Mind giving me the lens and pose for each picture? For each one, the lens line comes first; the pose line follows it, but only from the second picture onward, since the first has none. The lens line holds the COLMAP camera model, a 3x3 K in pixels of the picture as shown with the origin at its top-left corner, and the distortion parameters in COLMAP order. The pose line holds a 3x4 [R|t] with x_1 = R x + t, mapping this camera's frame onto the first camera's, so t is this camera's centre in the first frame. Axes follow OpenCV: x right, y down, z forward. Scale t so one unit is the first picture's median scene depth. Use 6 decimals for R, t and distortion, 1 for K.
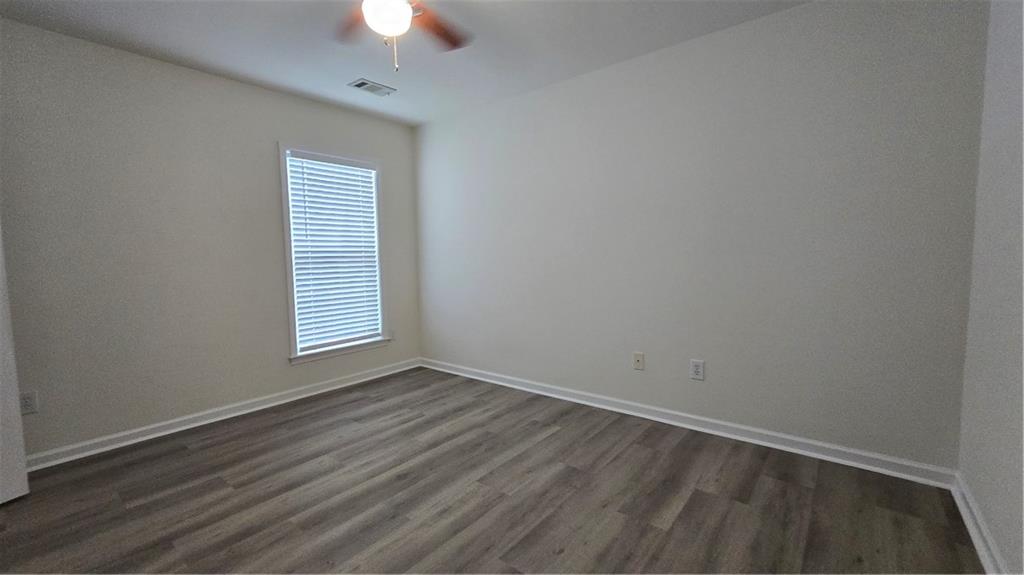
lens RADIAL K [[428.4, 0, 515.1], [0, 428.4, 280.4], [0, 0, 1]] dist [0.000244, 0.000040]
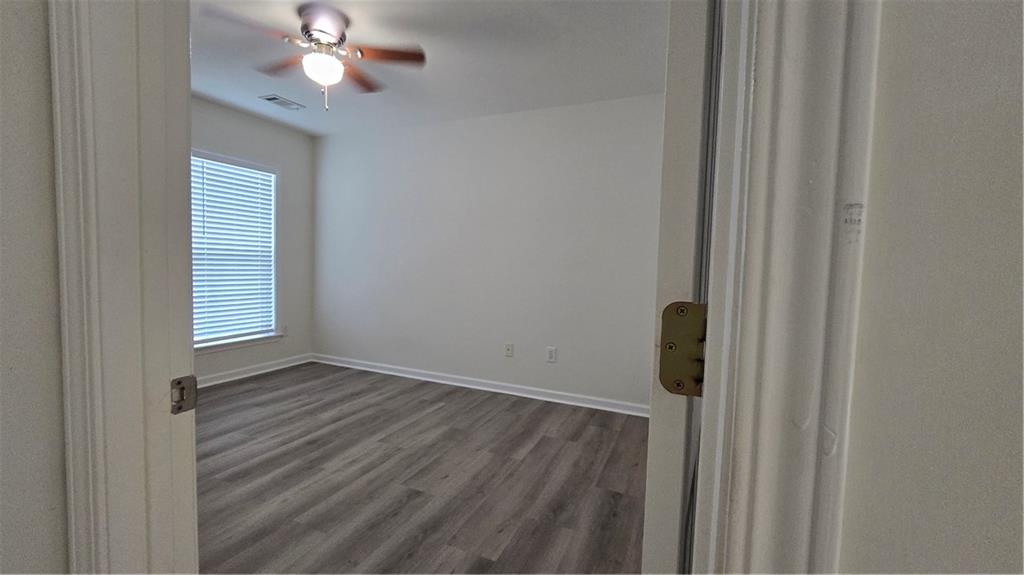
lens RADIAL K [[428.4, 0, 515.1], [0, 428.4, 280.4], [0, 0, 1]] dist [0.000244, 0.000040]
pose [[0.962383, 0.036100, 0.269289, -0.046830], [-0.030794, 0.999240, -0.023903, 0.015249], [-0.269947, 0.014711, 0.962763, -0.252672]]
